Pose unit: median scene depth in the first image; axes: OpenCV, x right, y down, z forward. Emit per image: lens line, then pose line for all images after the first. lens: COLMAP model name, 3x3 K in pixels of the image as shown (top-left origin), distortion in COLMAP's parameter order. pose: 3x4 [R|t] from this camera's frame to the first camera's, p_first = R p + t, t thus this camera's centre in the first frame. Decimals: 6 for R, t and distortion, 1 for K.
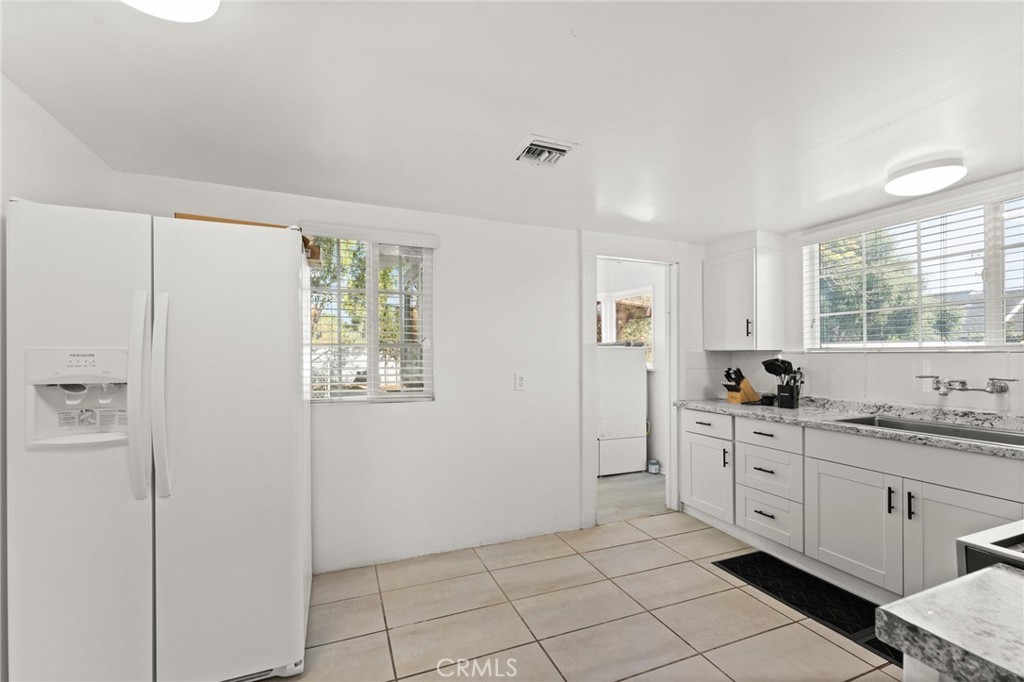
lens RADIAL K [[421.8, 0, 509.3], [0, 421.8, 350.7], [0, 0, 1]] dist [-0.003492, 0.000052]
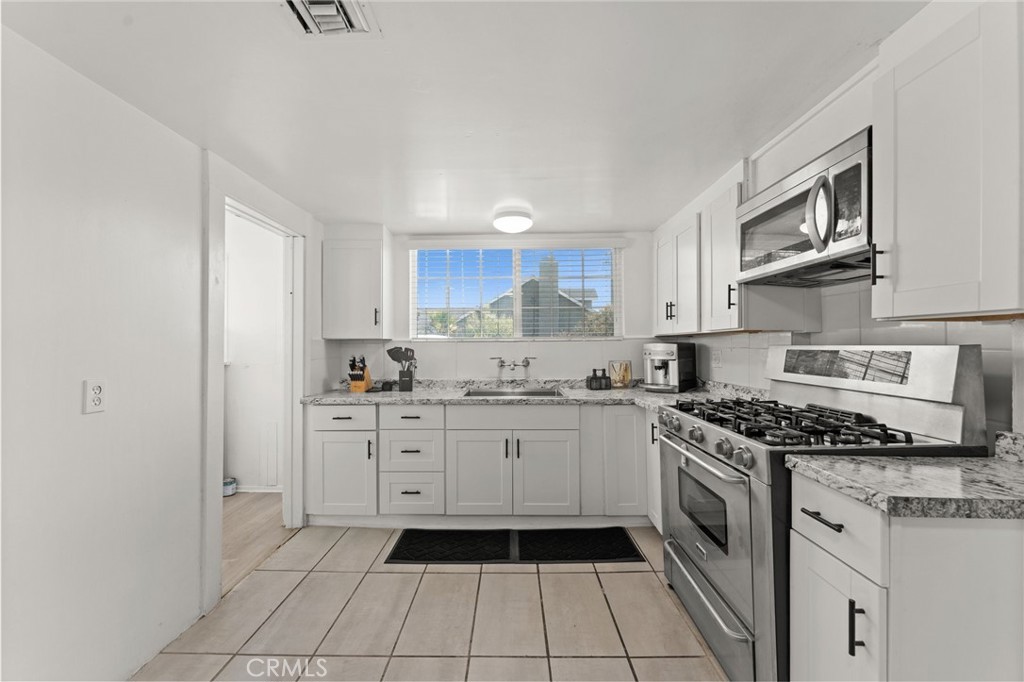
lens RADIAL K [[400.1, 0, 508.2], [0, 400.1, 337.6], [0, 0, 1]] dist [0.001340, -0.000050]
pose [[0.390148, 0.015446, 0.920623, -0.212348], [-0.005634, 0.999881, -0.014389, 0.008350], [-0.920735, 0.000427, 0.390188, 0.340389]]
